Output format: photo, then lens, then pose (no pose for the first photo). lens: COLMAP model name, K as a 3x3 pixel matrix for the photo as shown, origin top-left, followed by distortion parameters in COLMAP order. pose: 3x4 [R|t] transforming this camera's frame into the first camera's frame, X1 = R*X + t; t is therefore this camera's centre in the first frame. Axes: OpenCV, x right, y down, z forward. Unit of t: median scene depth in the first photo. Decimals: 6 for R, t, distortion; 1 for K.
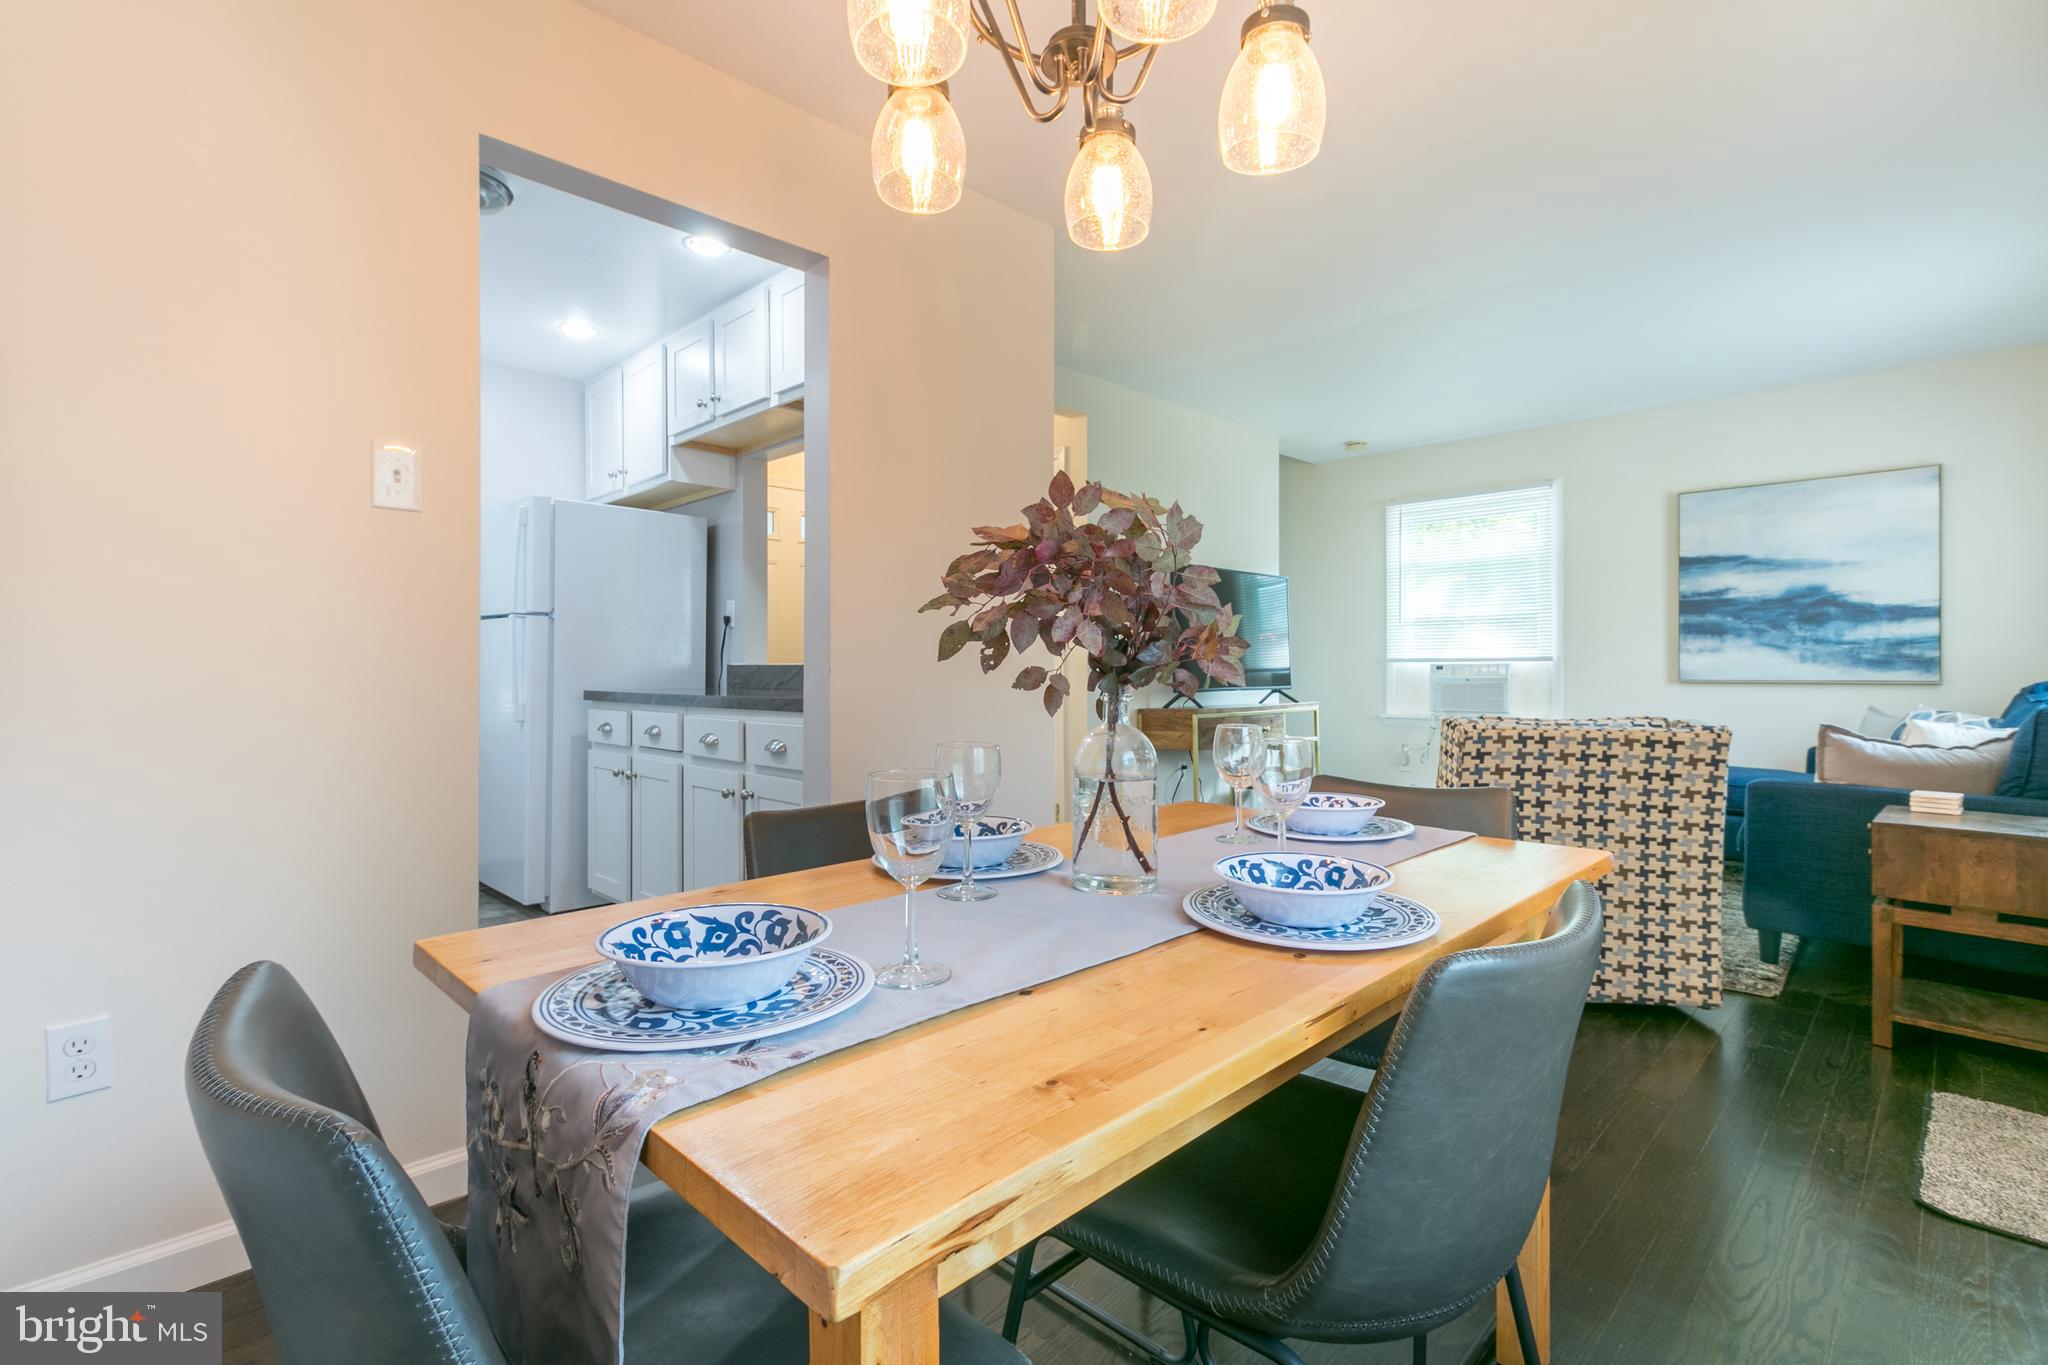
lens RADIAL K [[938.8, 0, 1022.2], [0, 938.8, 664.3], [0, 0, 1]] dist [0.004799, -0.000286]
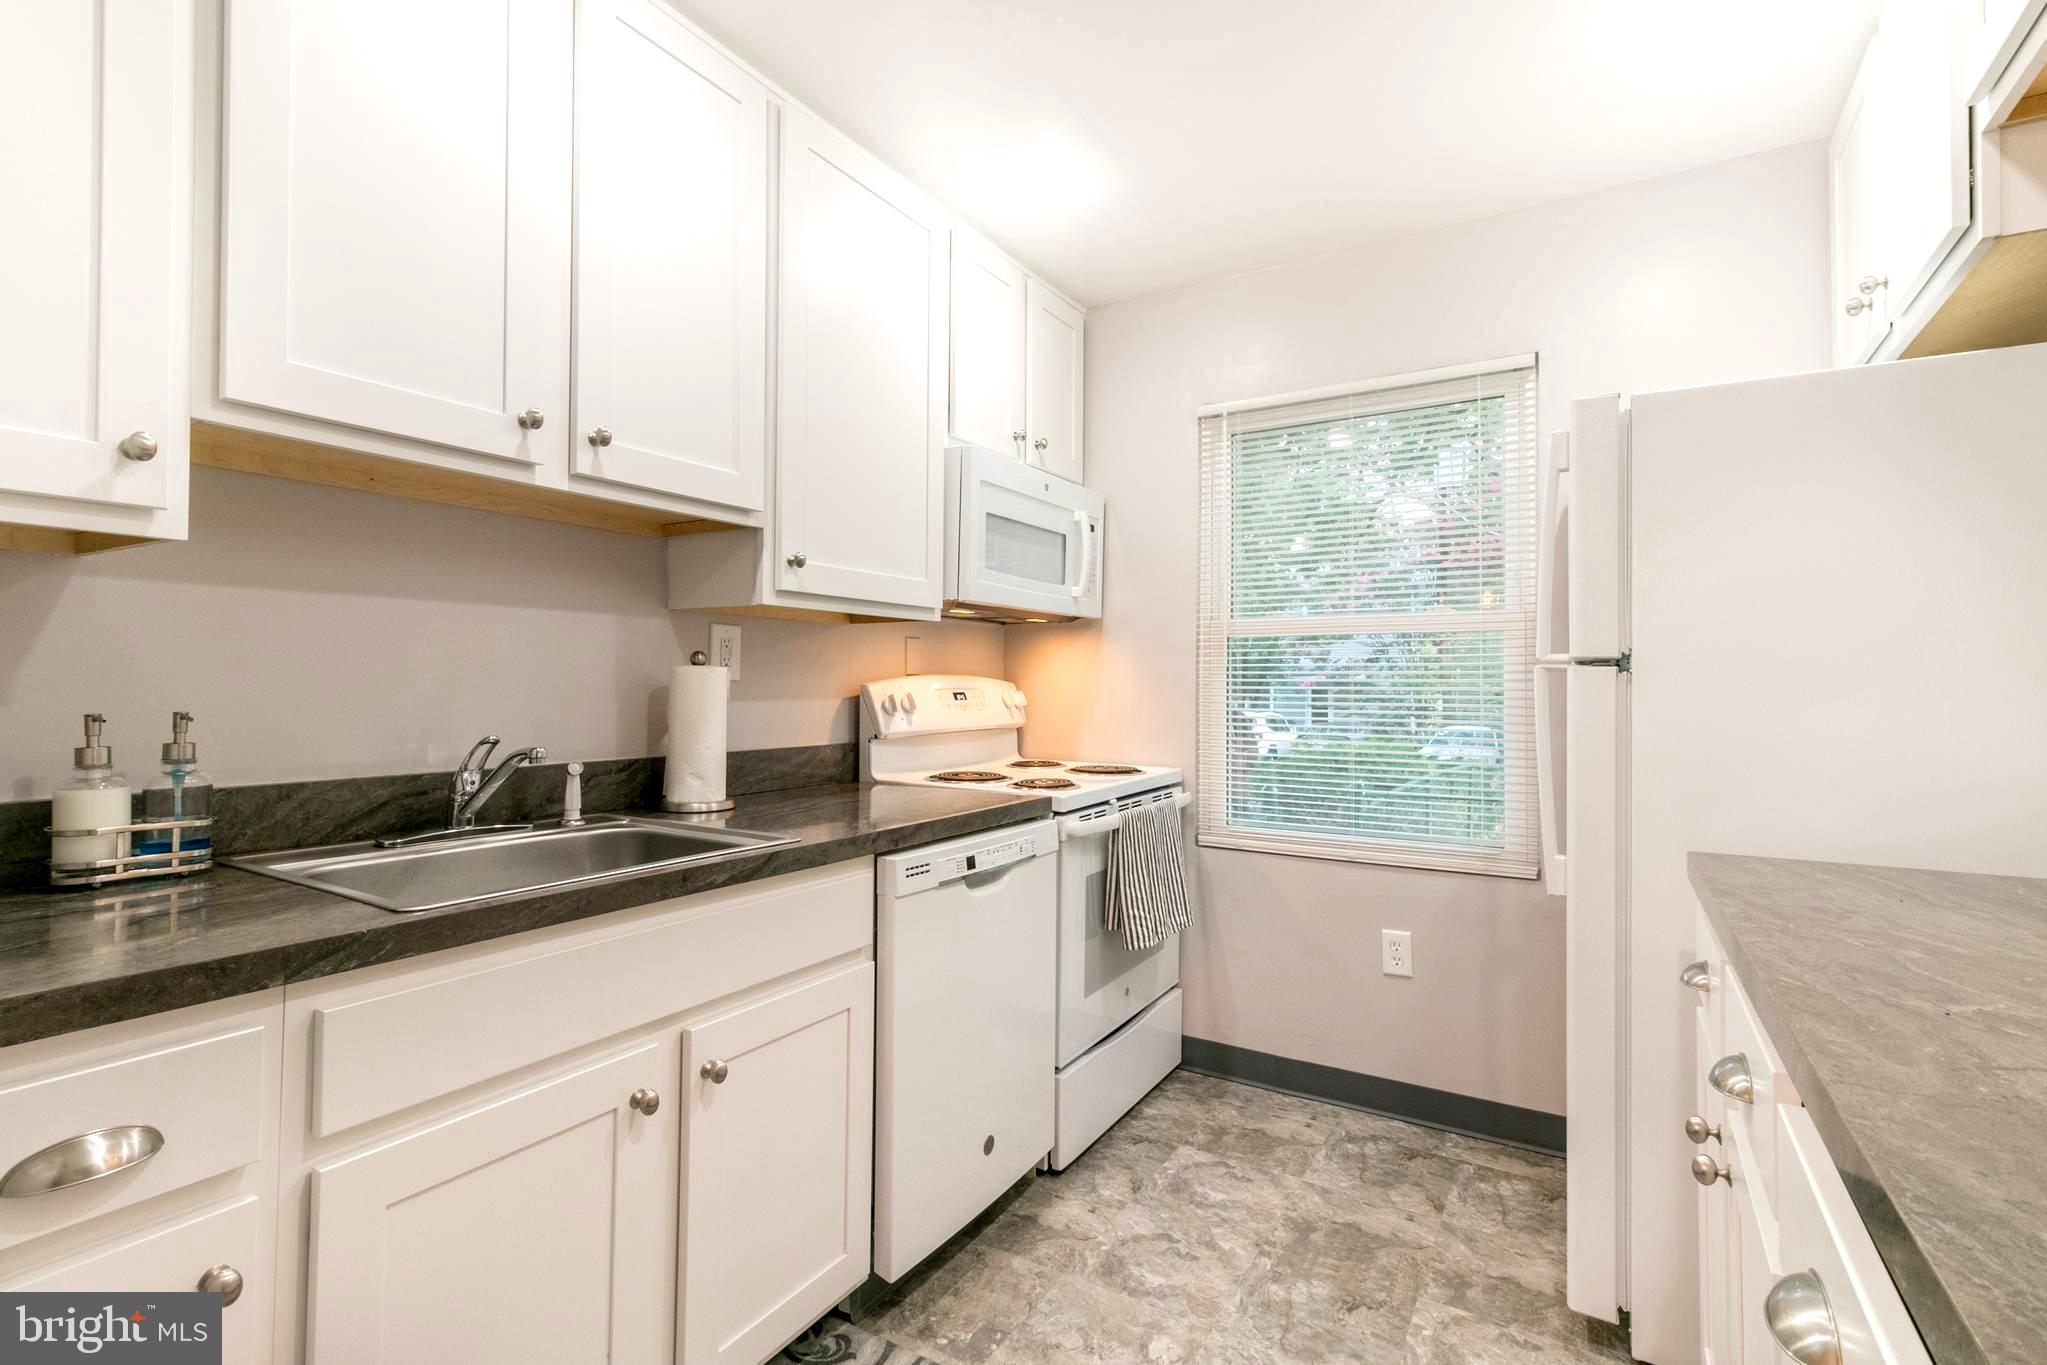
lens RADIAL K [[944.2, 0, 1020.2], [0, 944.2, 662.8], [0, 0, 1]] dist [0.003279, -0.000177]
pose [[0.228416, -0.020742, -0.973343, -0.132696], [-0.004324, 0.999742, -0.022319, -0.039183], [0.973554, 0.009307, 0.228267, 0.599584]]
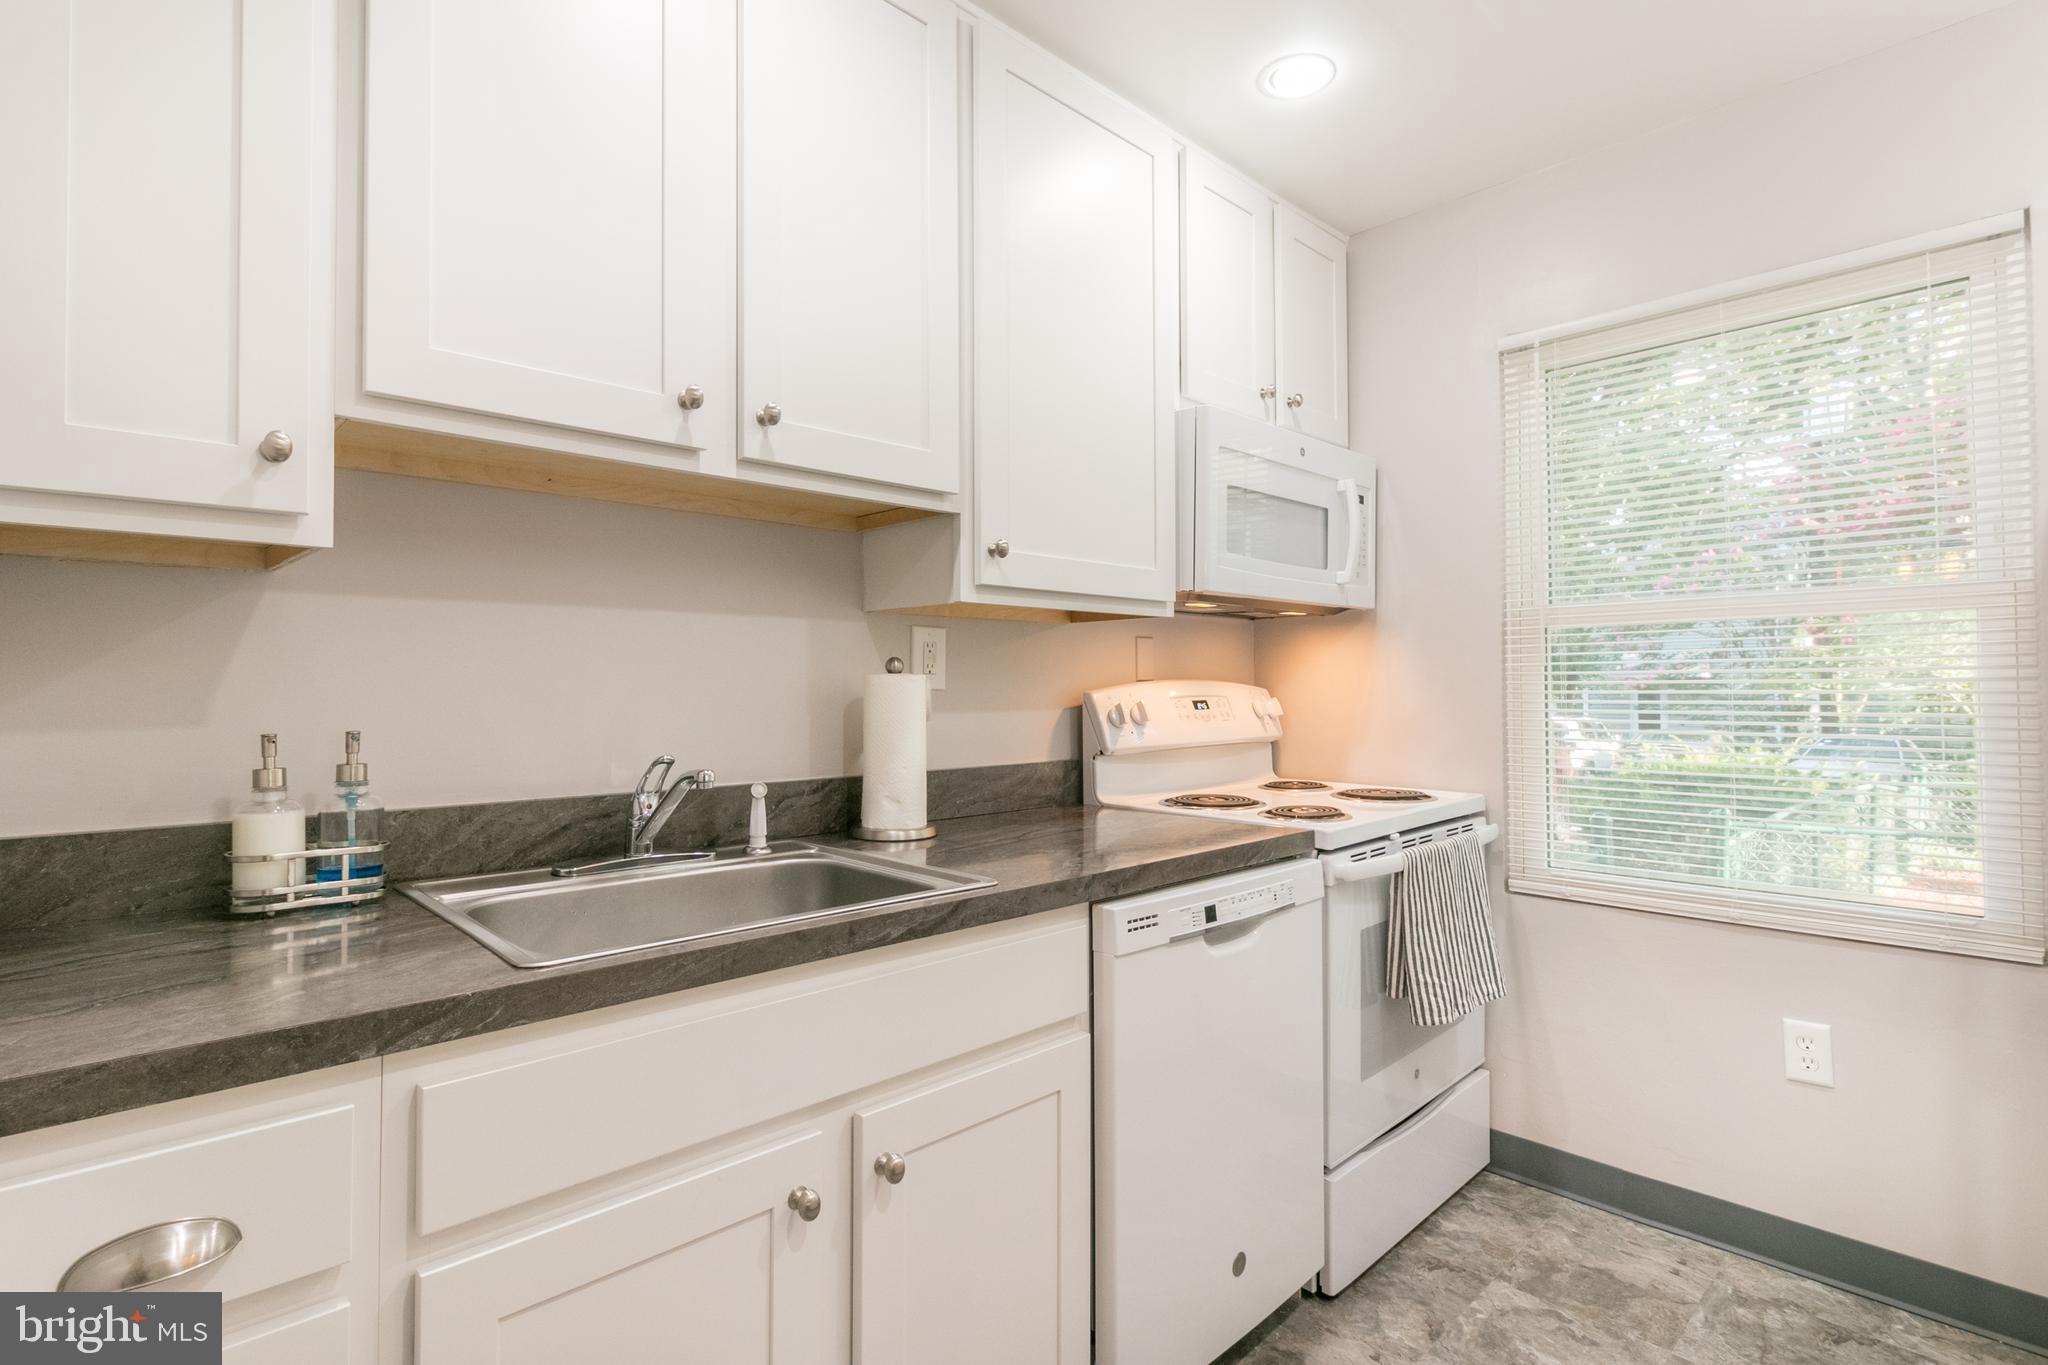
lens RADIAL K [[996.0, 0, 1021.6], [0, 996.0, 663.5], [0, 0, 1]] dist [-0.001961, -0.002224]
pose [[-0.023700, -0.024422, -0.999421, -0.194509], [0.005407, 0.999684, -0.024556, -0.041176], [0.999704, -0.005986, -0.023561, 0.618211]]
